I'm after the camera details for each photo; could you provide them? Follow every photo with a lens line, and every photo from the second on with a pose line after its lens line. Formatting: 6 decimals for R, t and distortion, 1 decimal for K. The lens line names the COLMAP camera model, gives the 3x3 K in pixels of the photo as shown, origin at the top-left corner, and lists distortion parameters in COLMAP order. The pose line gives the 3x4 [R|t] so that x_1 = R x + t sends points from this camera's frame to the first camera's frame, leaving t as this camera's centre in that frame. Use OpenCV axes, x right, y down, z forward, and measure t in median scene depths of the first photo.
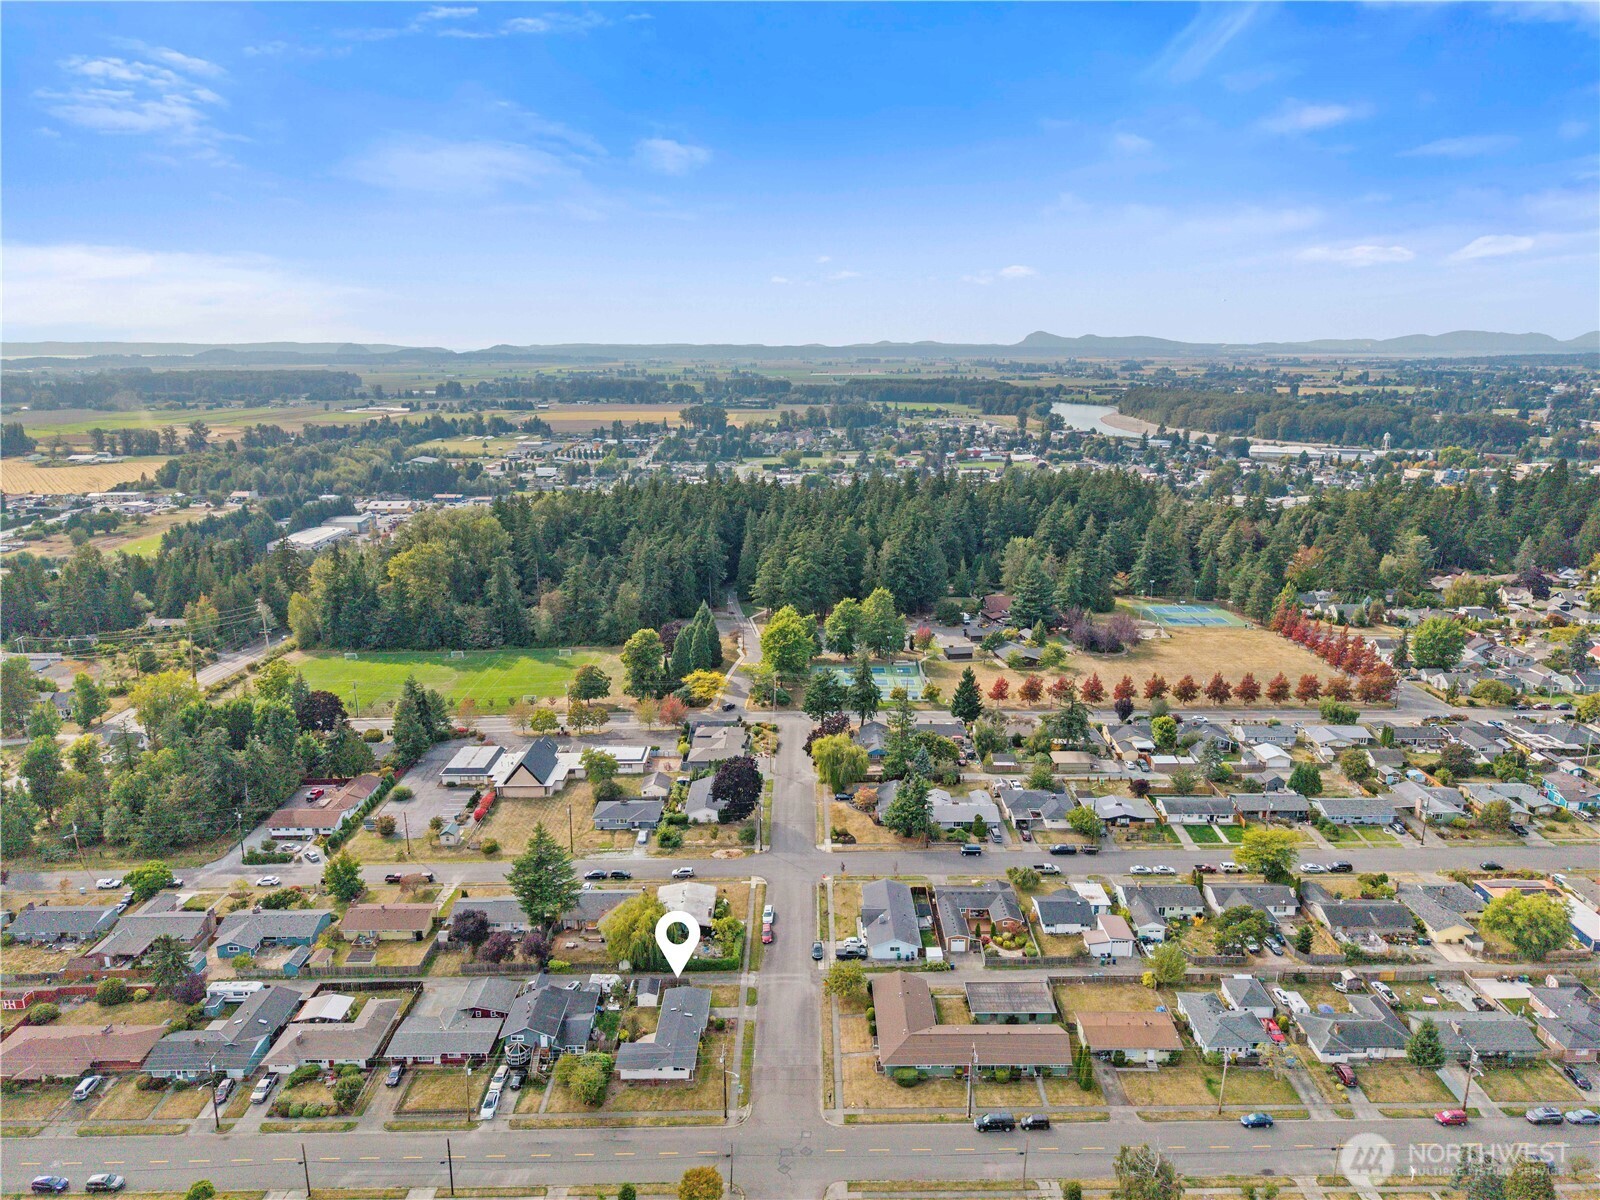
lens RADIAL K [[1094.0, 0, 811.3], [0, 1094.0, 604.5], [0, 0, 1]] dist [0.029693, -0.040295]
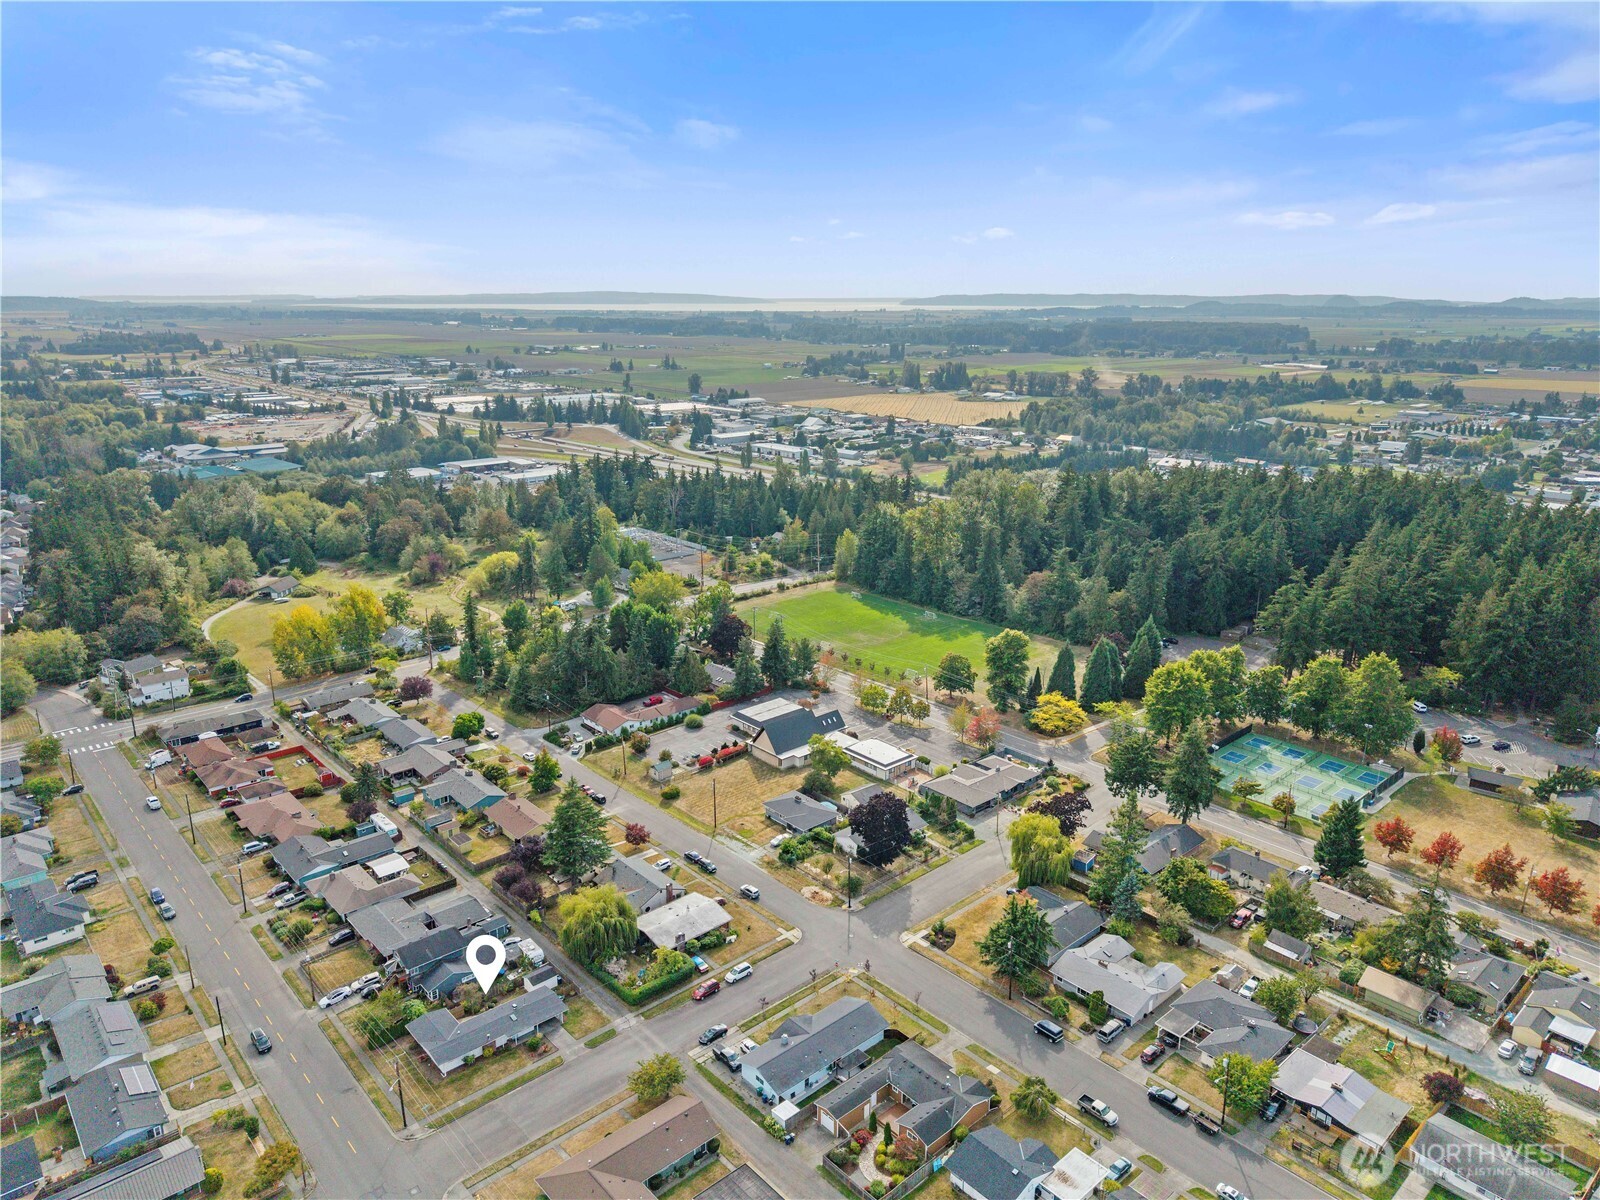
lens RADIAL K [[1094.0, 0, 811.3], [0, 1094.0, 604.5], [0, 0, 1]] dist [0.029693, -0.040295]
pose [[0.650481, 0.207900, -0.730515, 0.450899], [-0.178014, 0.976749, 0.119466, -0.086750], [0.738367, 0.052332, 0.672366, 0.365466]]
